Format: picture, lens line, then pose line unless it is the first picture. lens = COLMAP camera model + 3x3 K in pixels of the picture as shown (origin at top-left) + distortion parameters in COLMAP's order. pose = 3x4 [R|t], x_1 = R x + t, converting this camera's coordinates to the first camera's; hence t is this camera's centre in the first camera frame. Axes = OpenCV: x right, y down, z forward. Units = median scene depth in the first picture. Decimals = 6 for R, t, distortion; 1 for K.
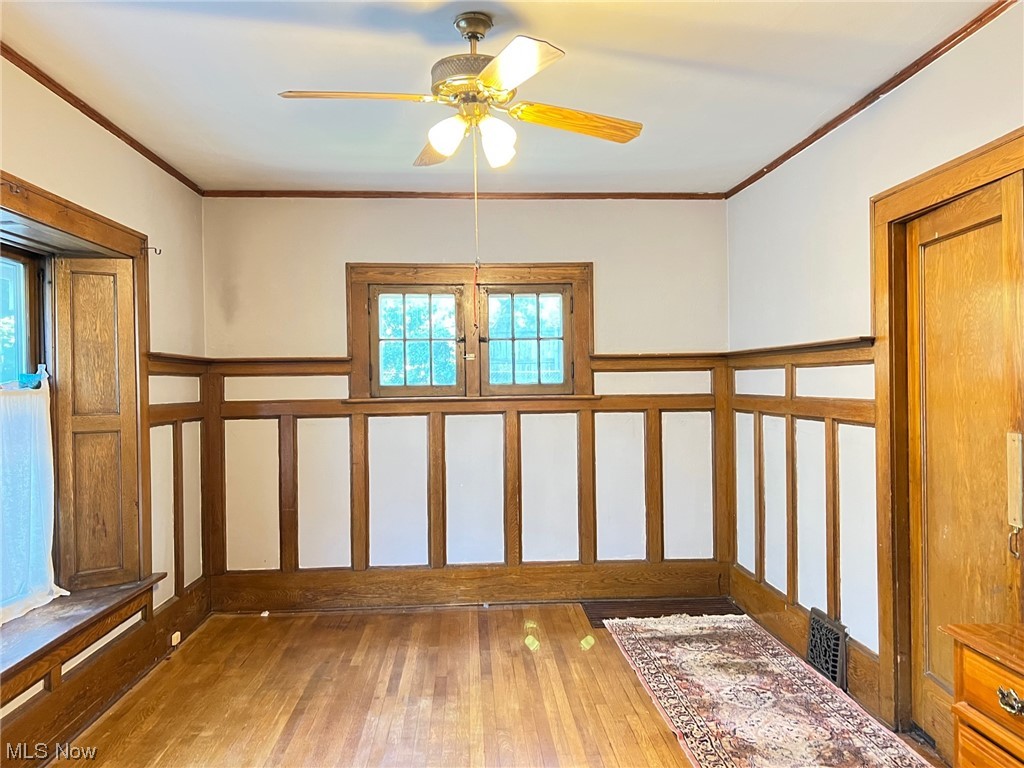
lens RADIAL K [[766.6, 0, 512.0], [0, 766.6, 384.0], [0, 0, 1]] dist [-0.005904, -0.003595]
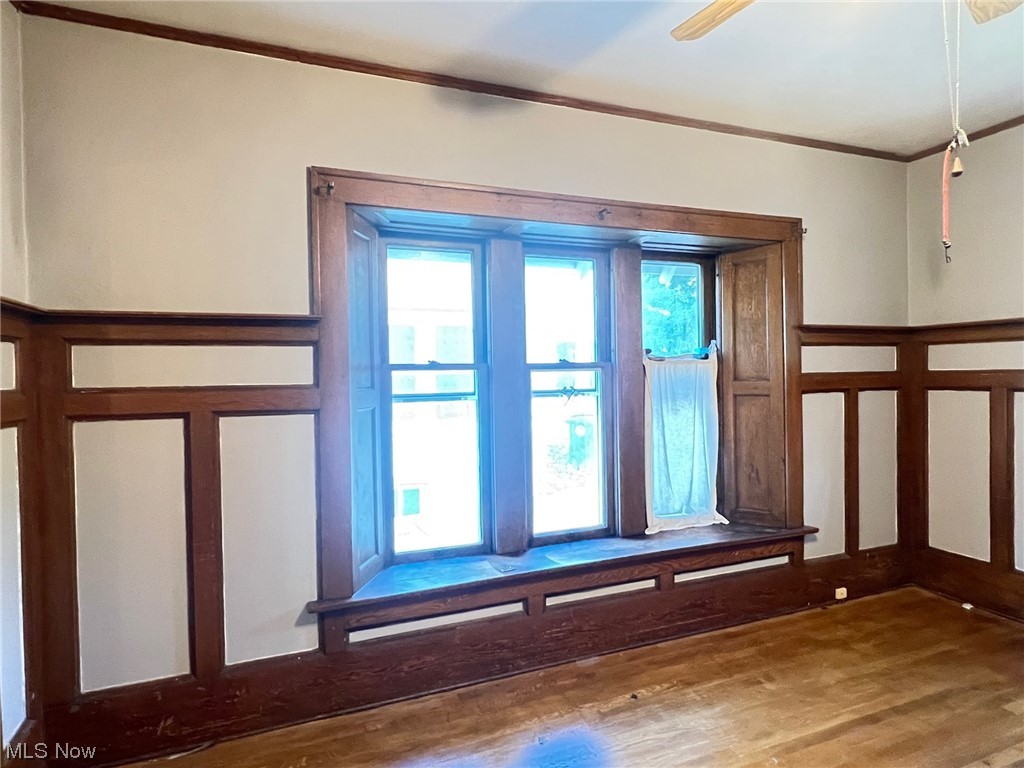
lens RADIAL K [[575.0, 0, 507.3], [0, 575.0, 384.0], [0, 0, 1]] dist [-0.002959, 0.000150]
pose [[0.305763, 0.023887, -0.951808, 0.194496], [0.014730, 0.999447, 0.029814, 0.013045], [0.951994, -0.023136, 0.305242, 0.366159]]
